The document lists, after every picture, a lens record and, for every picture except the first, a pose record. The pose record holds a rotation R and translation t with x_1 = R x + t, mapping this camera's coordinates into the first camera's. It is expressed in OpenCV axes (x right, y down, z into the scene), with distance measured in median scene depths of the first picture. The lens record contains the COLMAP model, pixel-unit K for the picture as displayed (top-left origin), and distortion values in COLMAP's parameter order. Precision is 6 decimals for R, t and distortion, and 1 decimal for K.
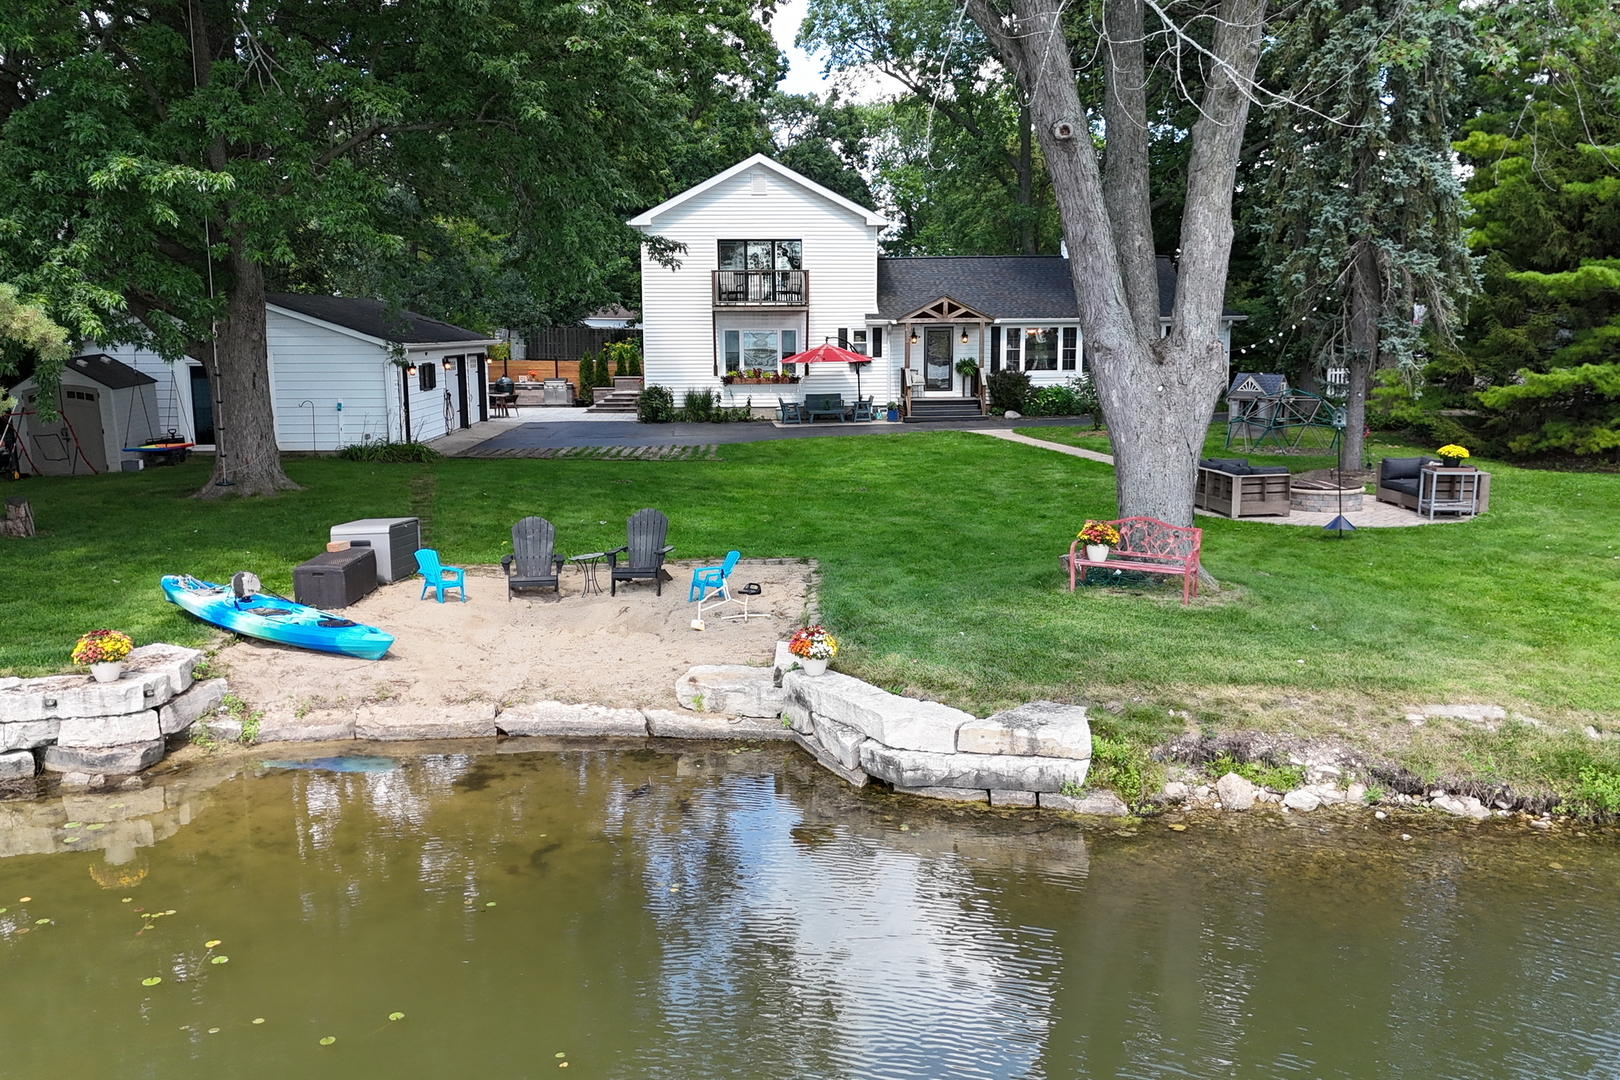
lens RADIAL K [[1354.1, 0, 812.6], [0, 1354.1, 496.5], [0, 0, 1]] dist [0.109757, -0.183194]
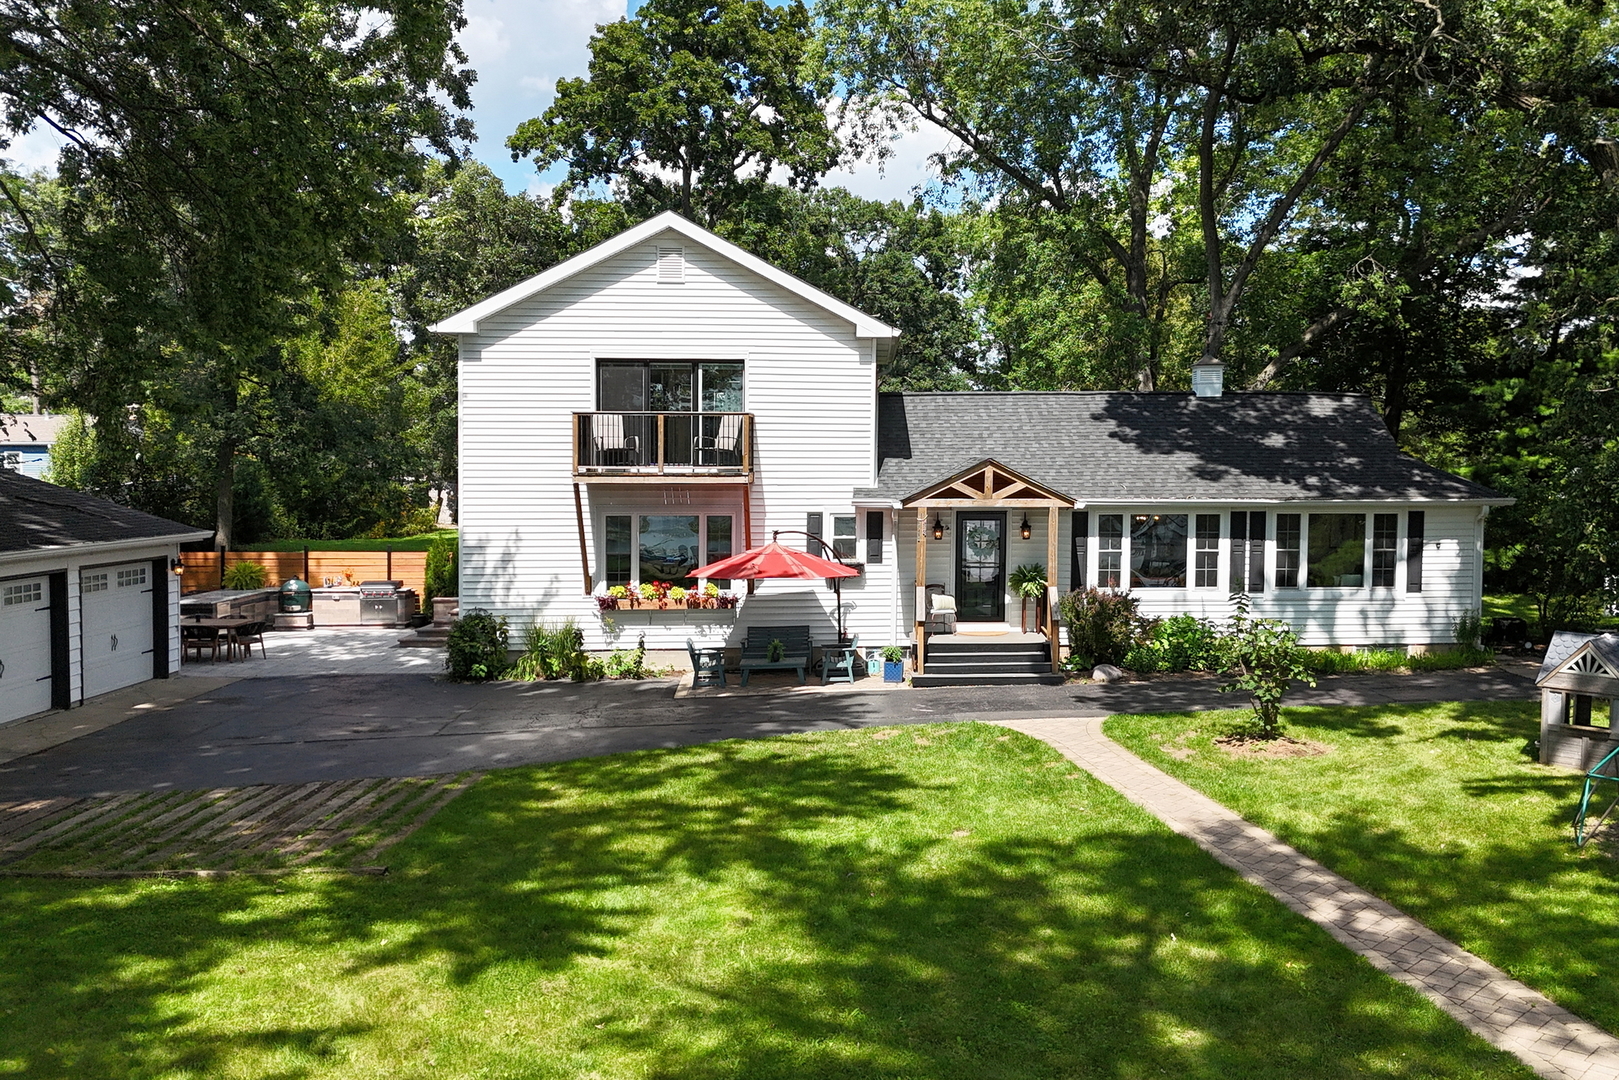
lens RADIAL K [[1333.0, 0, 942.7], [0, 1333.0, 576.8], [0, 0, 1]] dist [0.129157, -0.167759]
pose [[0.999985, 0.005186, -0.001592, 0.088190], [-0.005245, 0.999217, -0.039222, -0.085153], [0.001387, 0.039229, 0.999229, 0.492109]]
